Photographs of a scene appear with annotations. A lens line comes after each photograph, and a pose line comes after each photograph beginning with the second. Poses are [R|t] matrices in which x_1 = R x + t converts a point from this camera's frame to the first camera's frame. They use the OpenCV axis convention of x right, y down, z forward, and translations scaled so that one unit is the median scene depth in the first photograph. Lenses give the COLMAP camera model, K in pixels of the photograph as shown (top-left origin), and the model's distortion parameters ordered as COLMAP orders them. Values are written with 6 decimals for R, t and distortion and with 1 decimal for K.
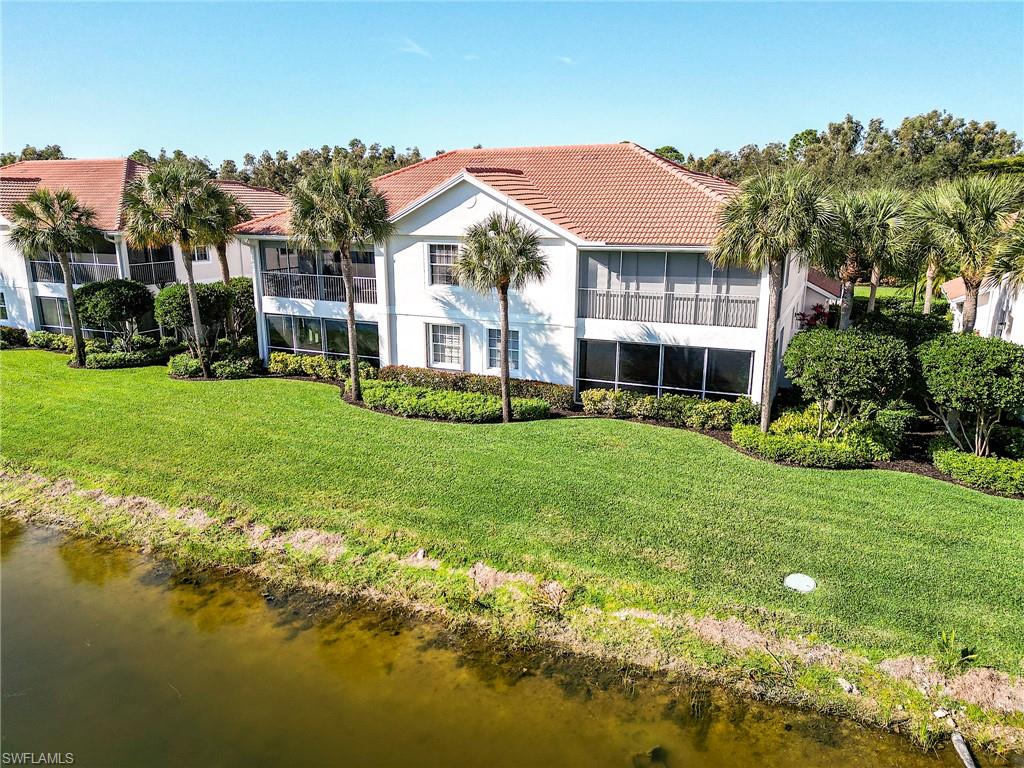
lens RADIAL K [[718.0, 0, 512.6], [0, 718.0, 382.0], [0, 0, 1]] dist [0.025959, -0.010973]
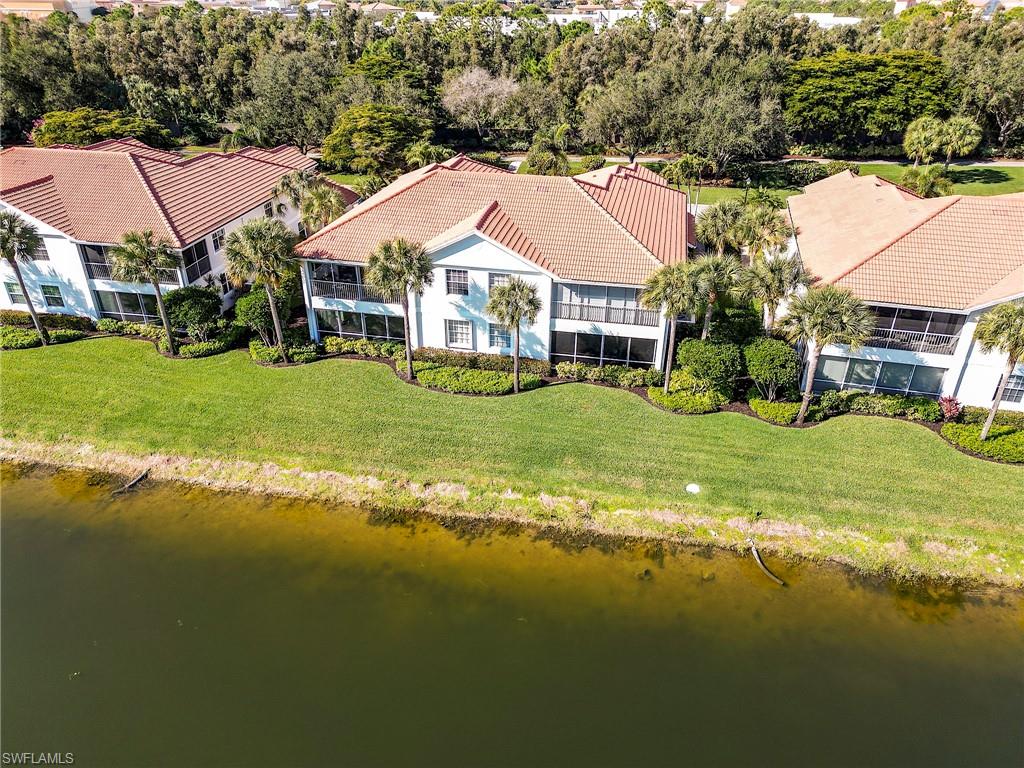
lens RADIAL K [[718.0, 0, 512.6], [0, 718.0, 381.4], [0, 0, 1]] dist [0.025959, -0.010973]
pose [[0.975083, -0.097759, 0.199140, -0.362678], [0.043279, 0.964248, 0.261445, -0.422882], [-0.217579, -0.246312, 0.944452, -0.583929]]
